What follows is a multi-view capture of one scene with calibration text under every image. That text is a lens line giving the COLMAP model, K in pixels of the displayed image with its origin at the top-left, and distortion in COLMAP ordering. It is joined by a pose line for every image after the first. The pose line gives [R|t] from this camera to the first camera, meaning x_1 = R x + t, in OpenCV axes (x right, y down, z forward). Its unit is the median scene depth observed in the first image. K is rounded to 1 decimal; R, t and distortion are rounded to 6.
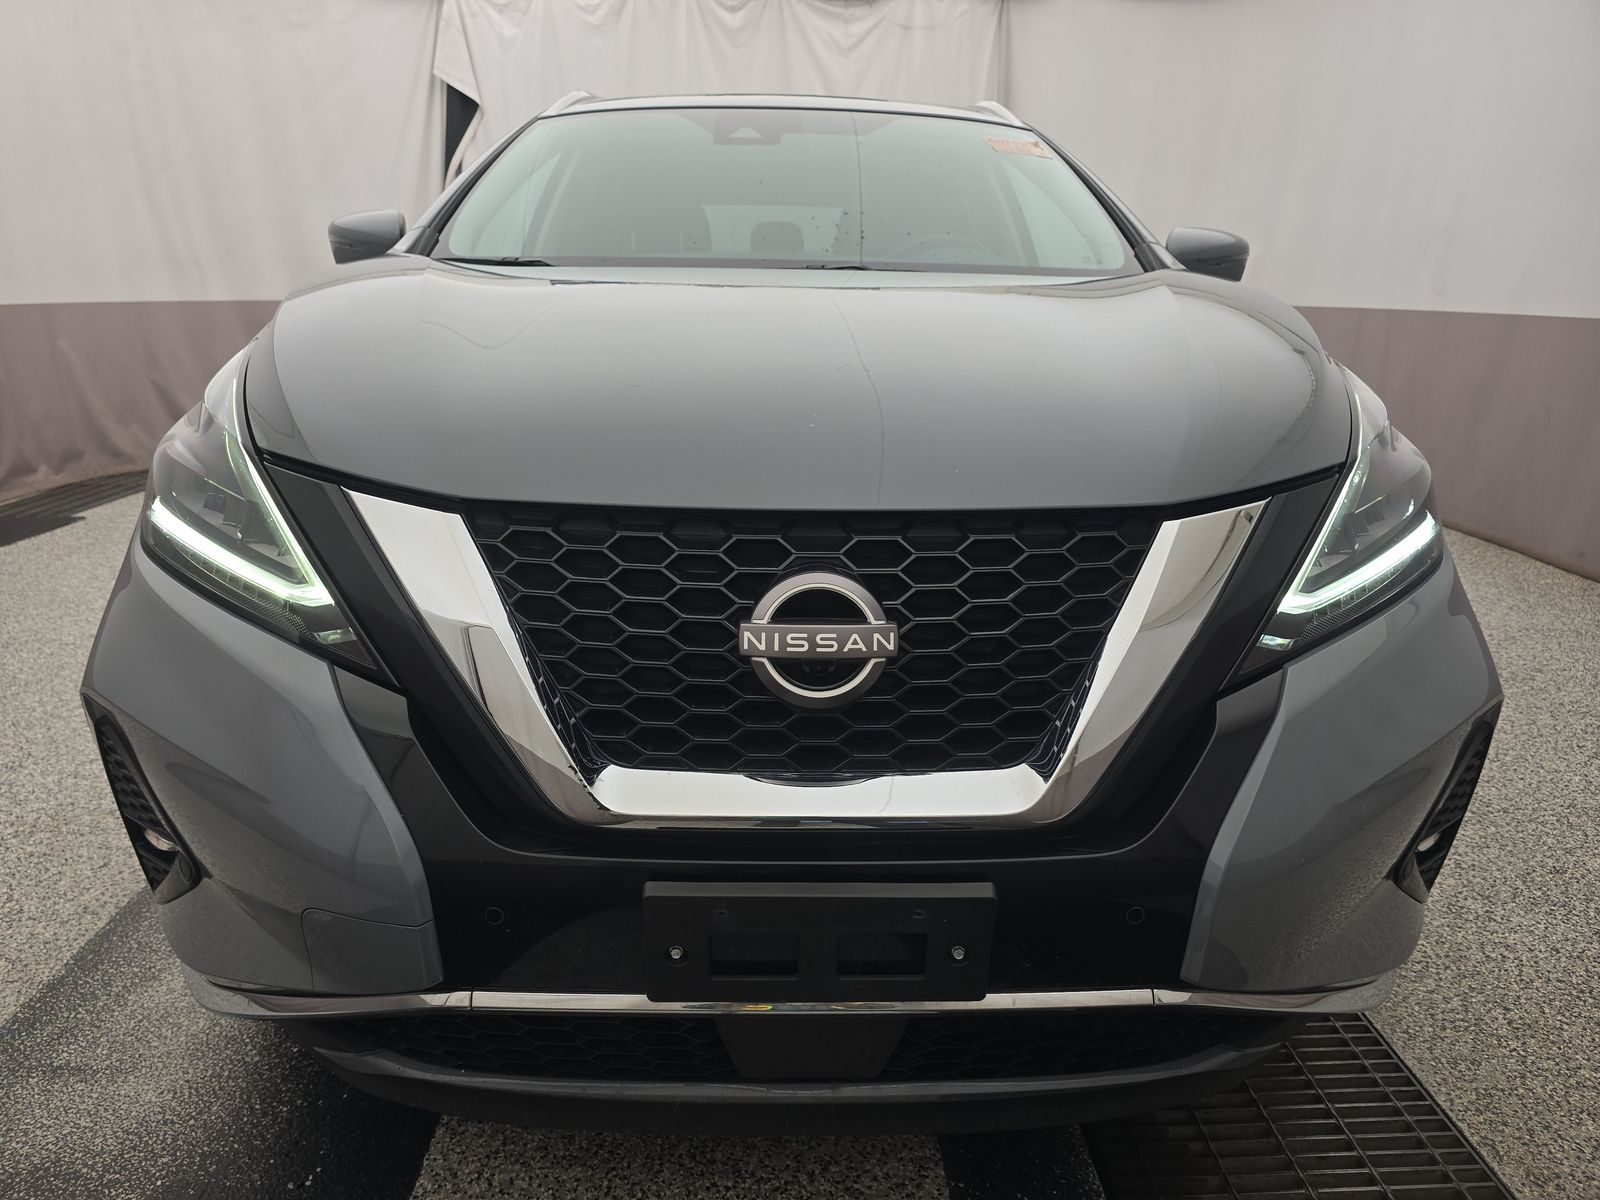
lens RADIAL K [[1072.2, 0, 797.9], [0, 1072.2, 602.7], [0, 0, 1]] dist [0.023137, -0.025687]
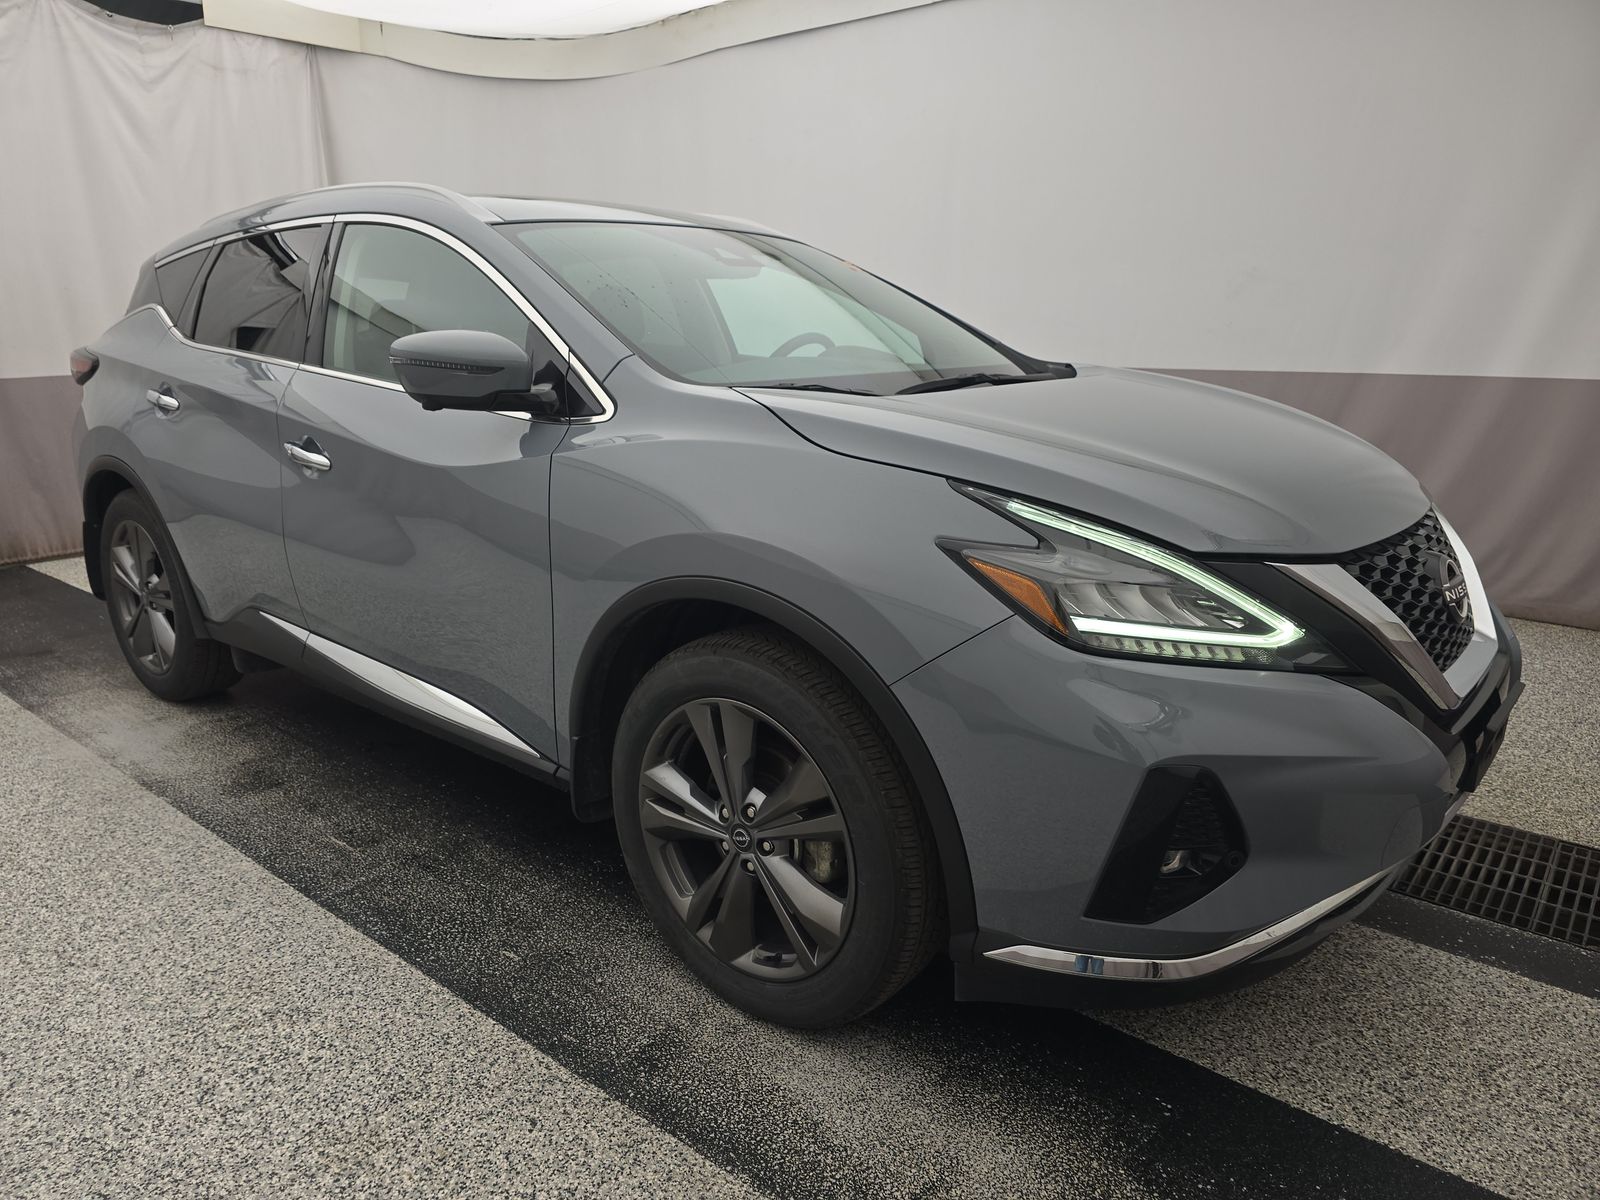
lens RADIAL K [[1072.2, 0, 794.6], [0, 1072.2, 597.9], [0, 0, 1]] dist [0.023137, -0.025687]
pose [[0.667792, -0.203096, 0.716104, -0.317291], [0.222534, 0.972529, 0.068300, -0.050966], [-0.710304, 0.113747, 0.694644, 0.069587]]
